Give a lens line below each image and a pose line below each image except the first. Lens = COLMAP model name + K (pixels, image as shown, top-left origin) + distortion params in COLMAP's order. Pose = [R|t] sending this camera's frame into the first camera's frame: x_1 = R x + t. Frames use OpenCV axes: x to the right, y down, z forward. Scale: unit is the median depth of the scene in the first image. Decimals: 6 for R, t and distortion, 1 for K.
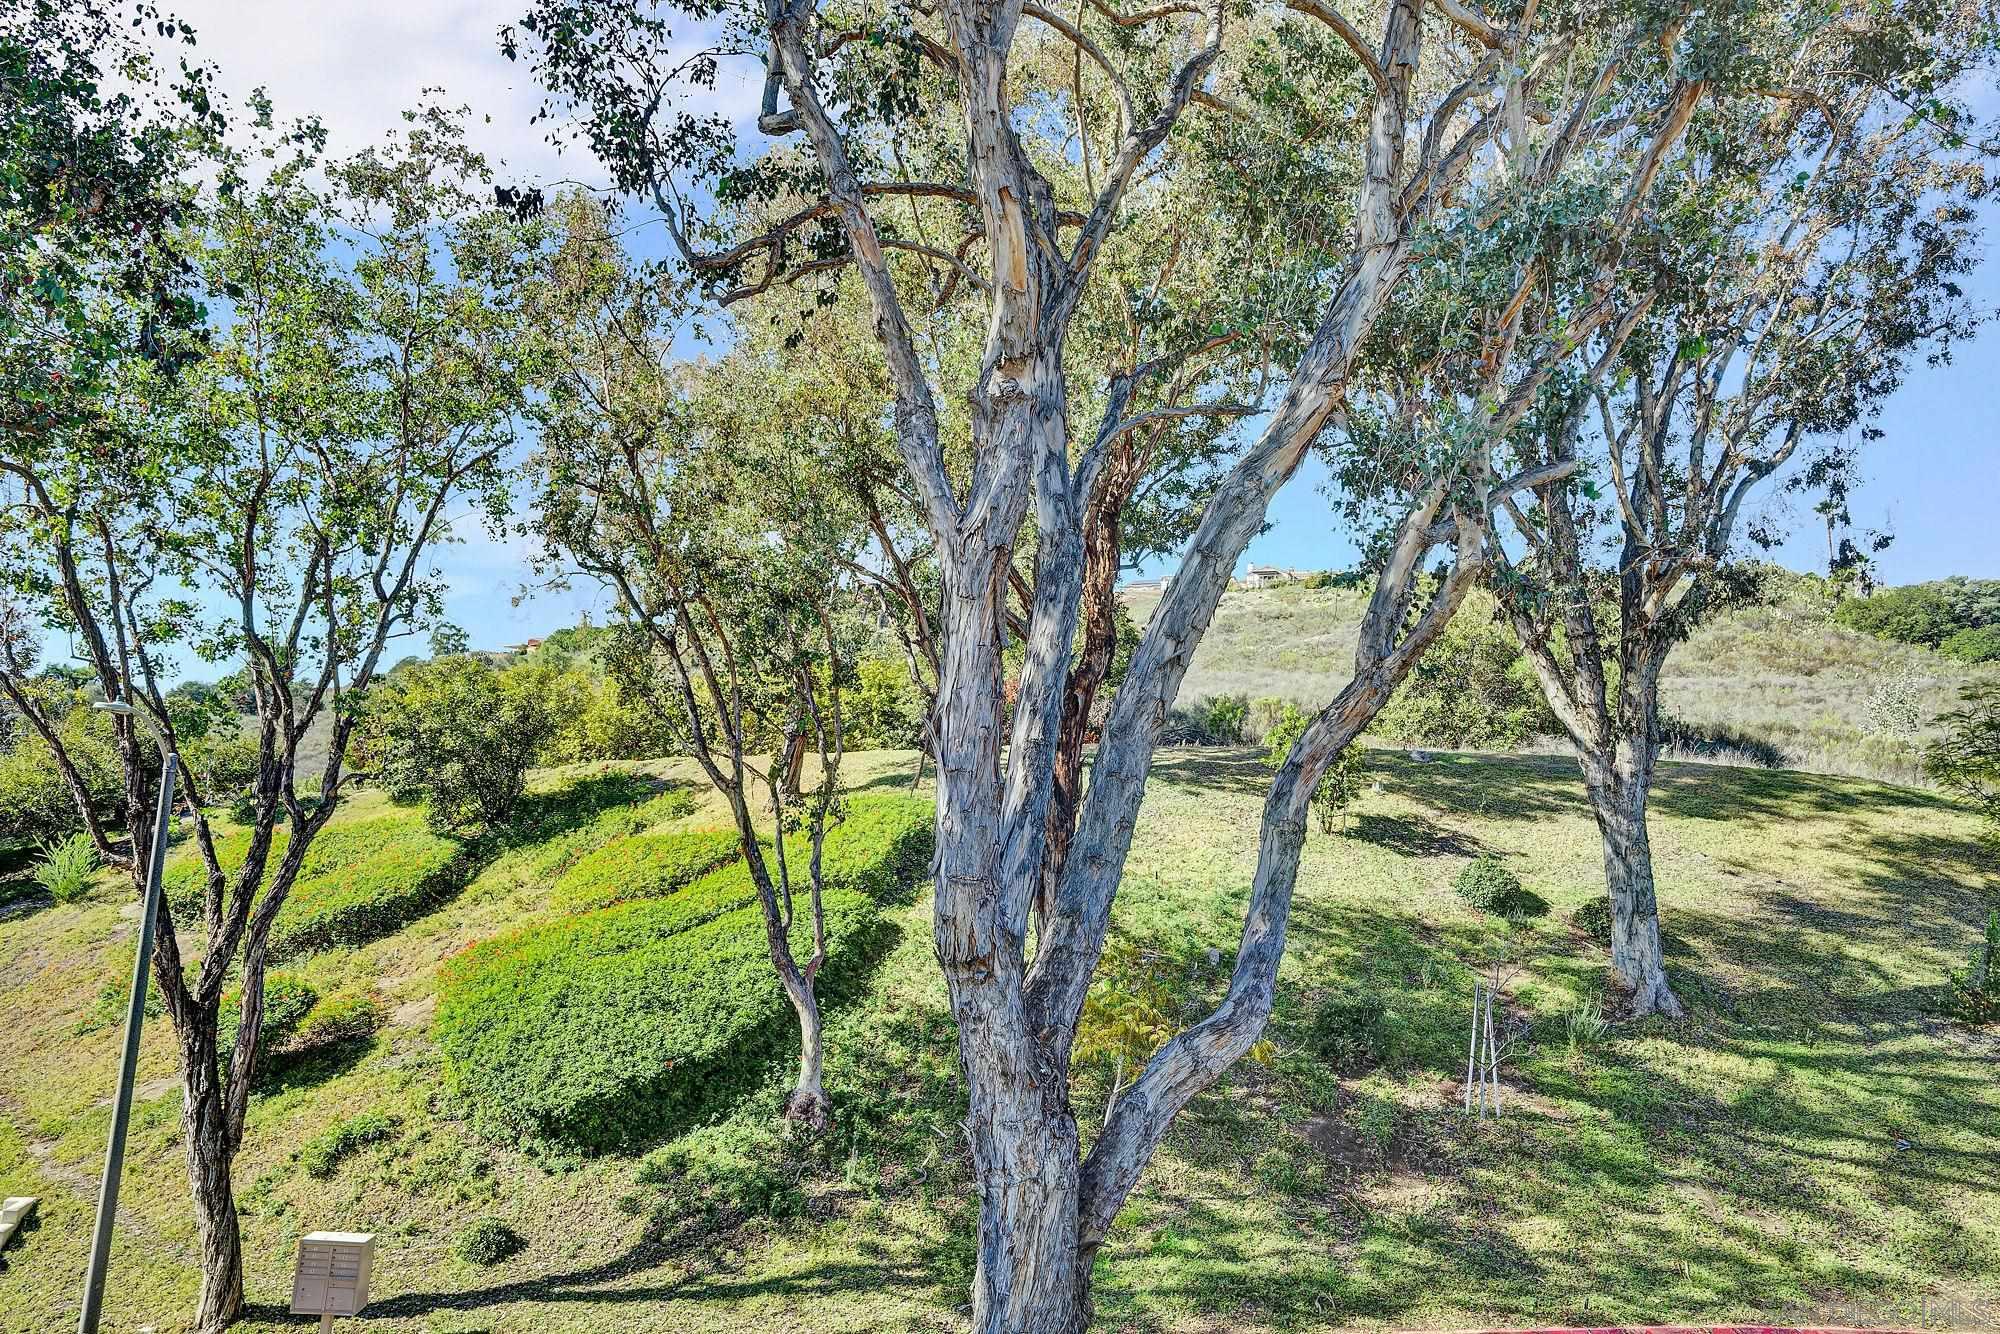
lens RADIAL K [[1392.1, 0, 979.6], [0, 1392.1, 697.2], [0, 0, 1]] dist [0.002229, 0.026979]
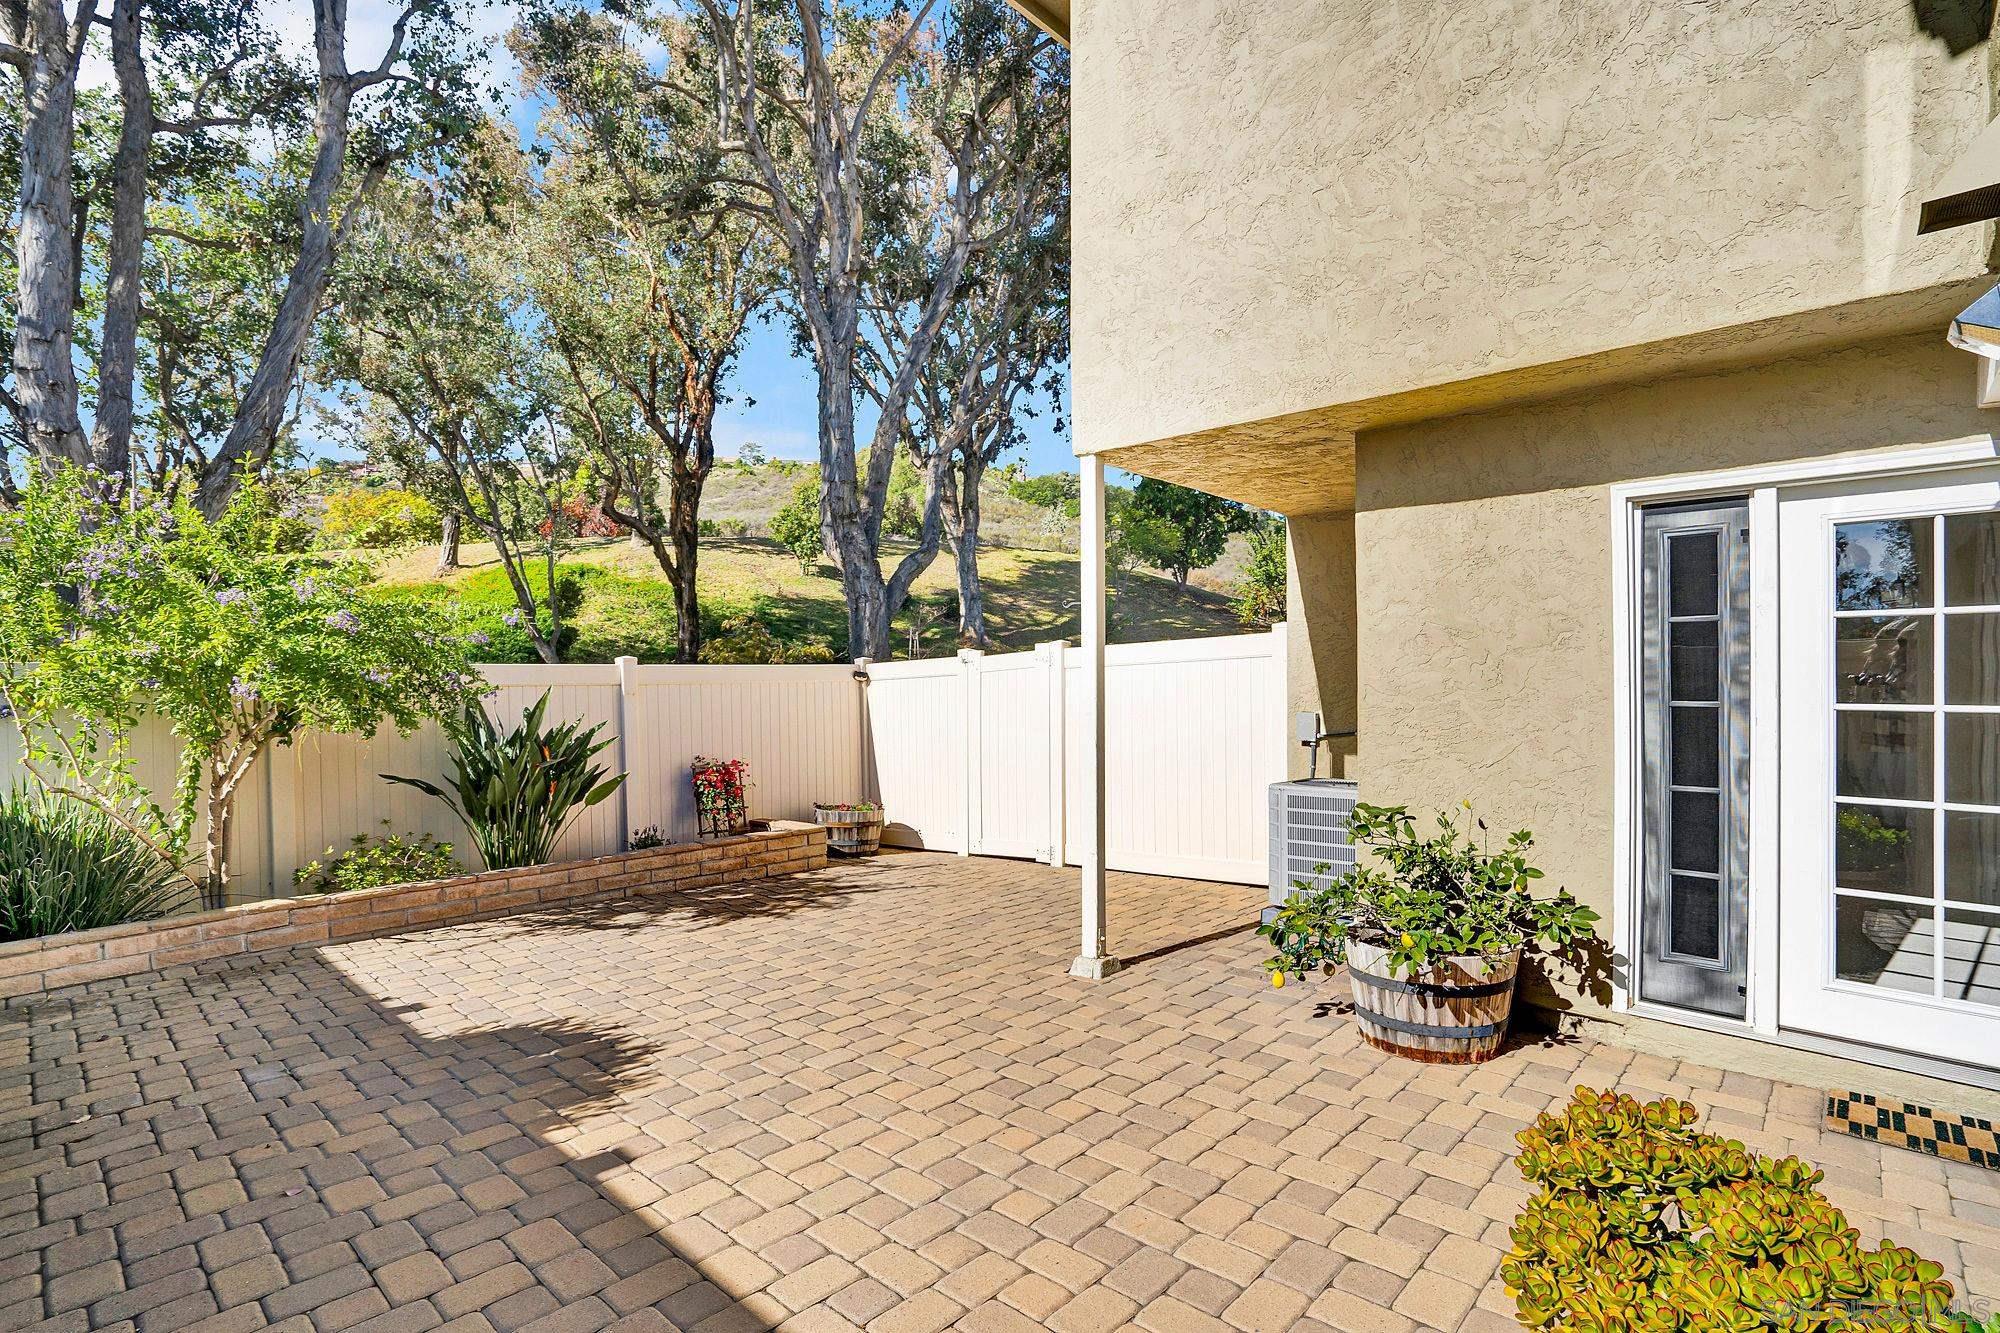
lens RADIAL K [[944.2, 0, 987.1], [0, 944.2, 683.1], [0, 0, 1]] dist [-0.023307, -0.000088]
pose [[0.864405, -0.070844, 0.497781, -0.231470], [-0.004150, 0.988985, 0.147957, 0.079074], [-0.502780, -0.129961, 0.854589, -0.234241]]
